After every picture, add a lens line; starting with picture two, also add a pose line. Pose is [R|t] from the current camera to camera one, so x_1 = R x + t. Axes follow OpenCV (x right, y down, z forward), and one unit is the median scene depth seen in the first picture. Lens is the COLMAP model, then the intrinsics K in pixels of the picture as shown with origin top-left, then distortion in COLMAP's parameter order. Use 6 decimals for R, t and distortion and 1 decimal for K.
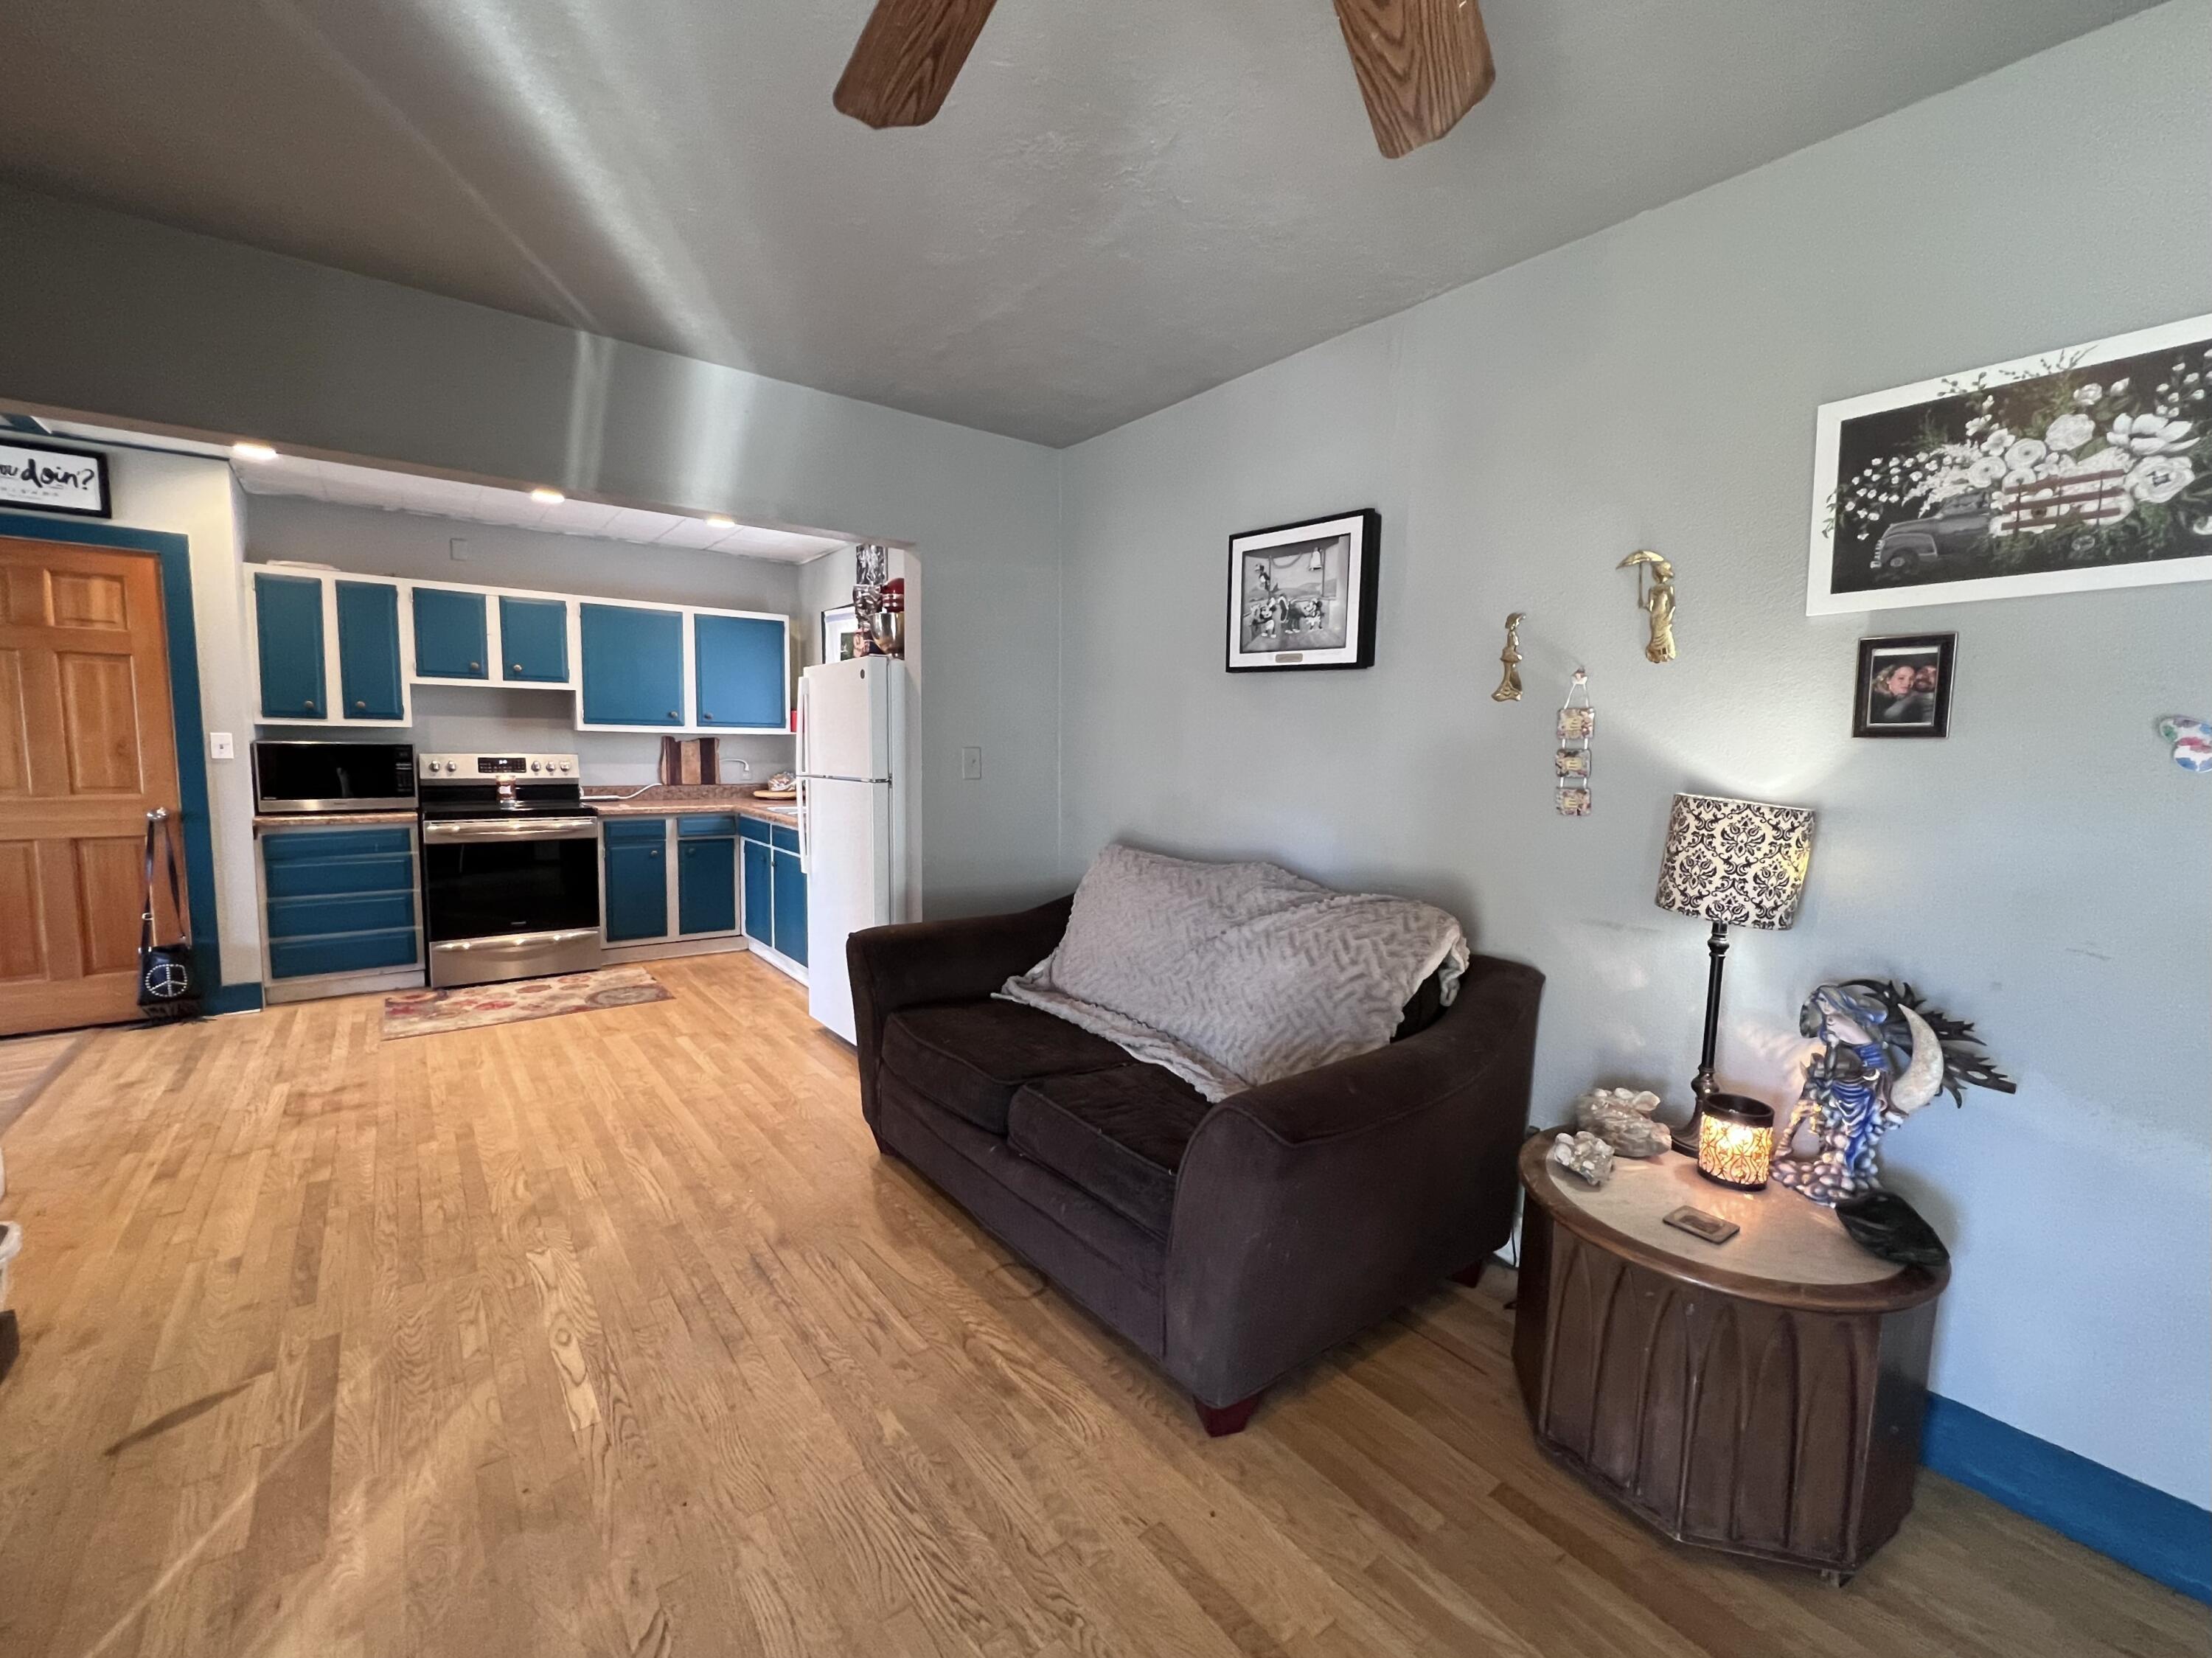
lens RADIAL K [[924.1, 0, 1102.9], [0, 924.1, 829.1], [0, 0, 1]] dist [0.001299, -0.000099]
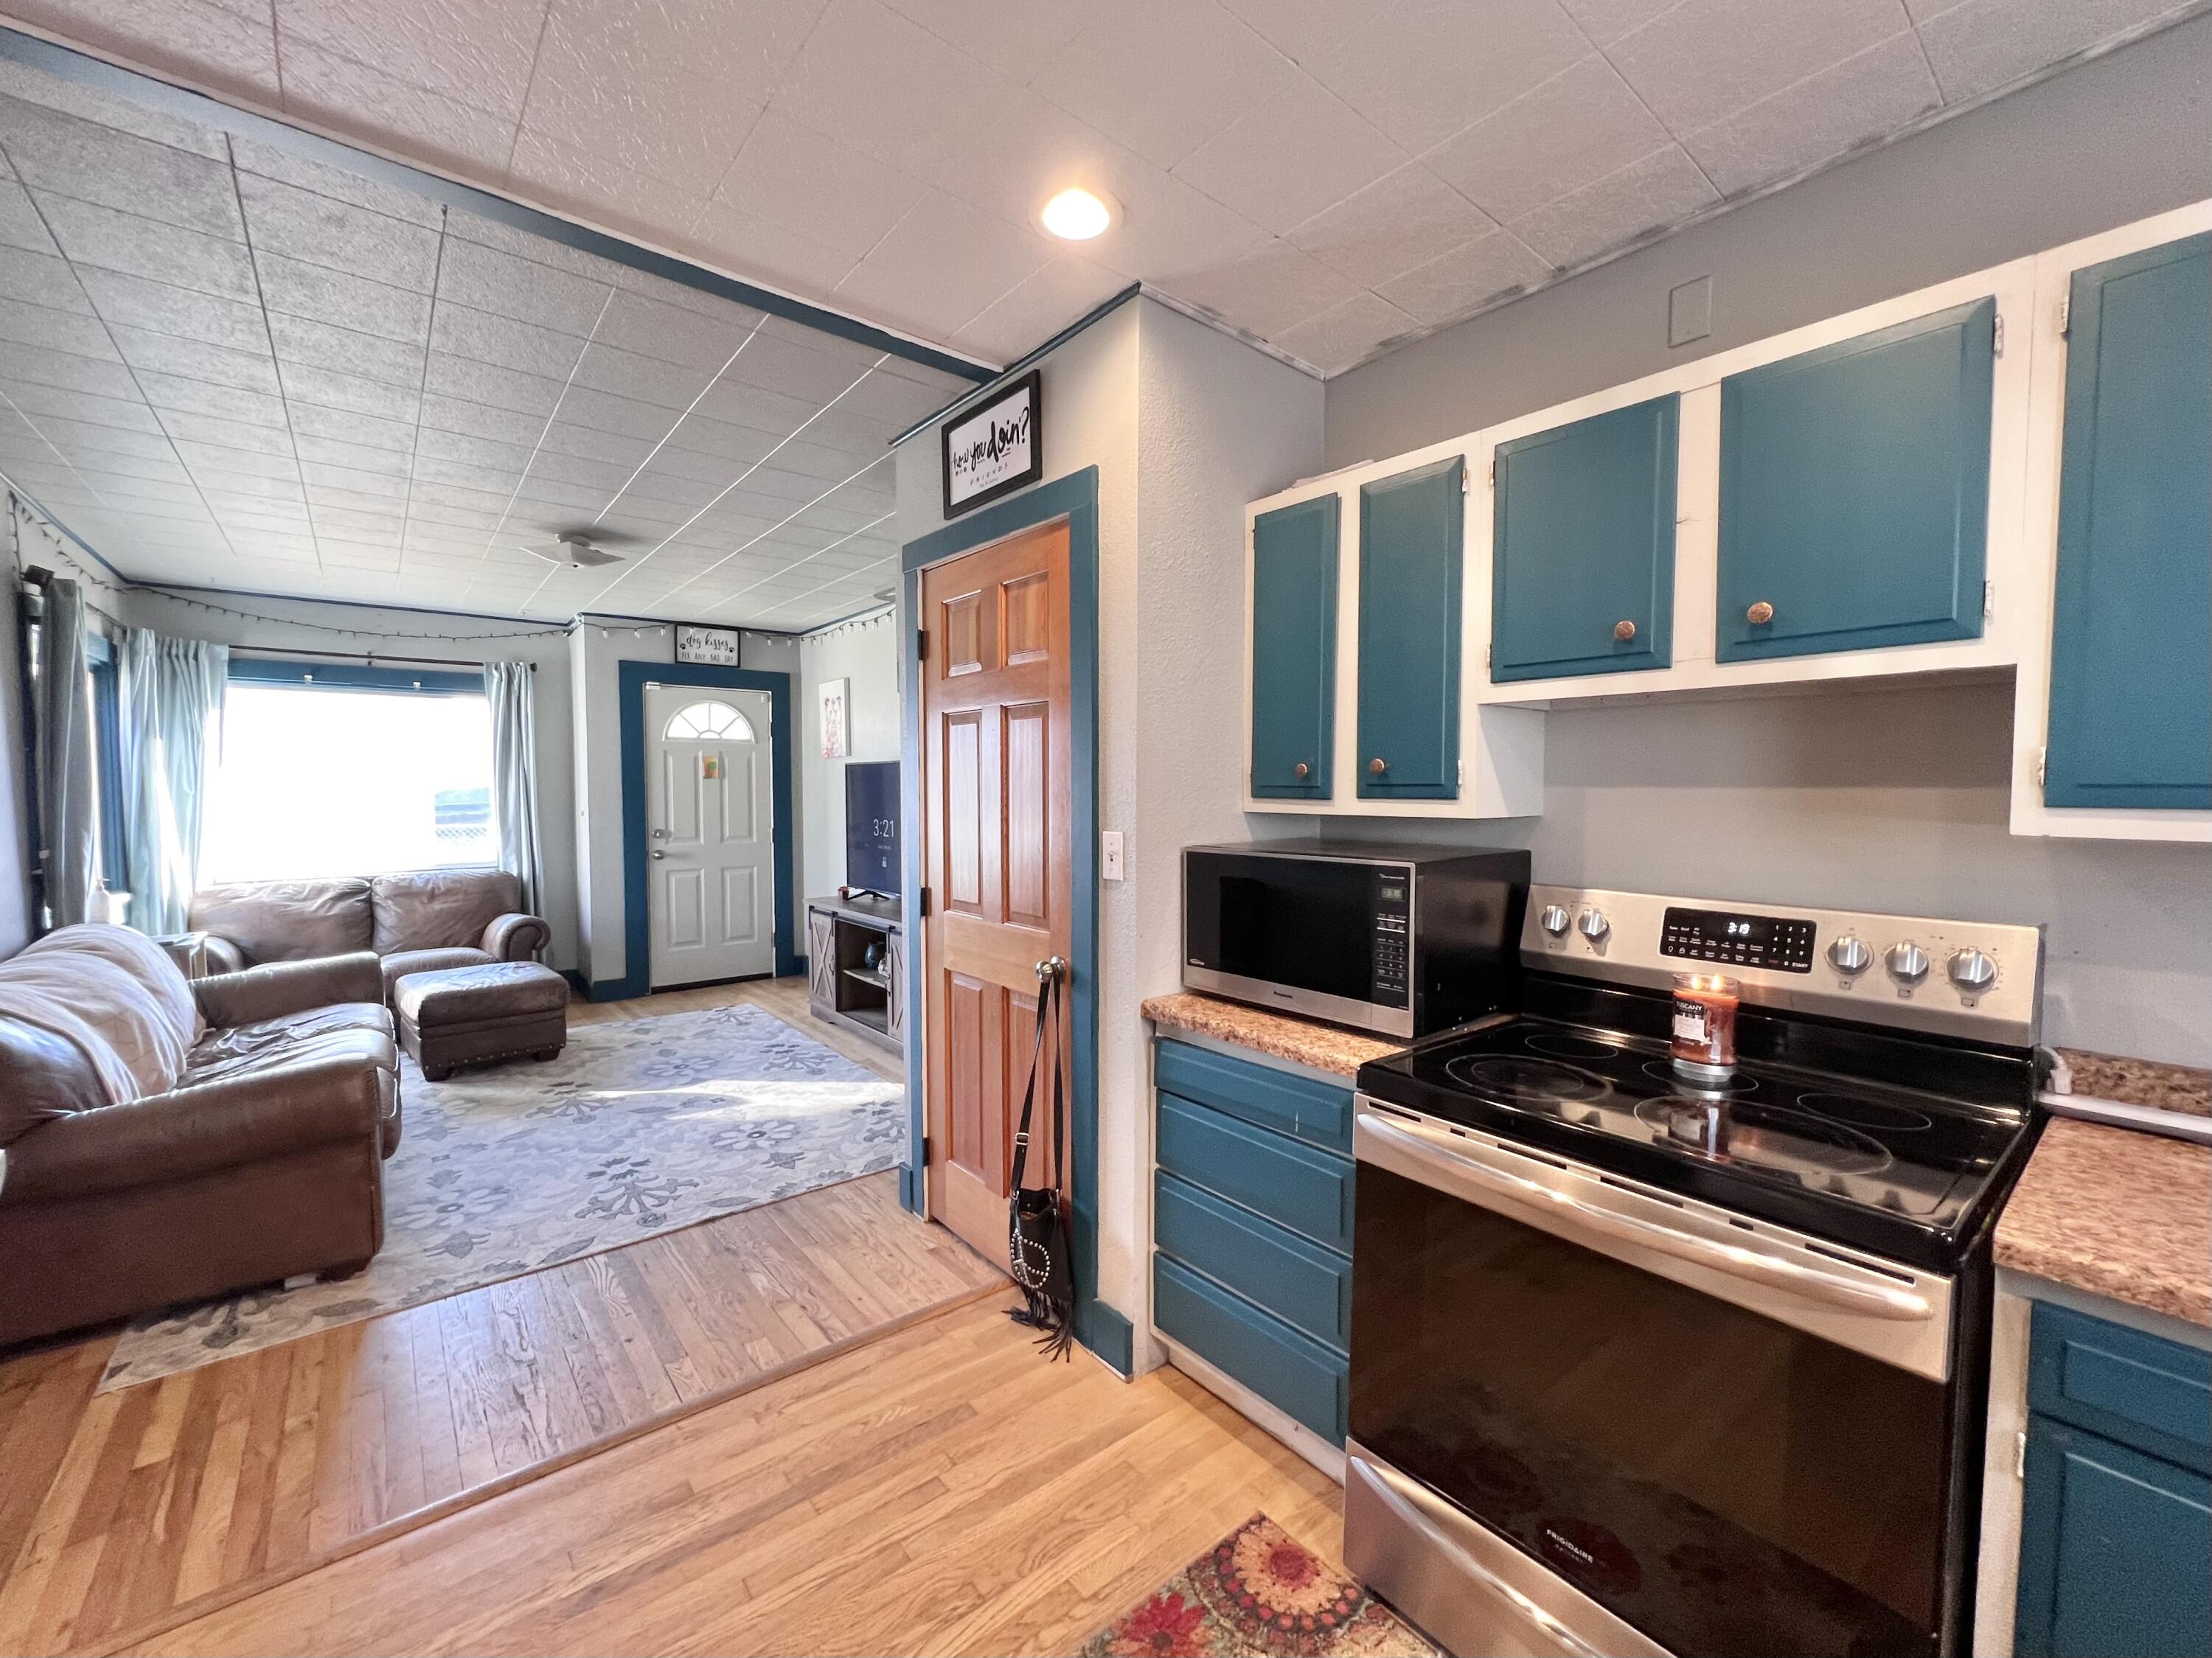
lens RADIAL K [[907.4, 0, 1100.6], [0, 907.4, 829.1], [0, 0, 1]] dist [-0.000556, 0.000824]
pose [[0.026716, 0.029241, -0.999215, -0.461964], [-0.096860, 0.994944, 0.026526, -0.123874], [0.994939, 0.096076, 0.029414, 1.024377]]
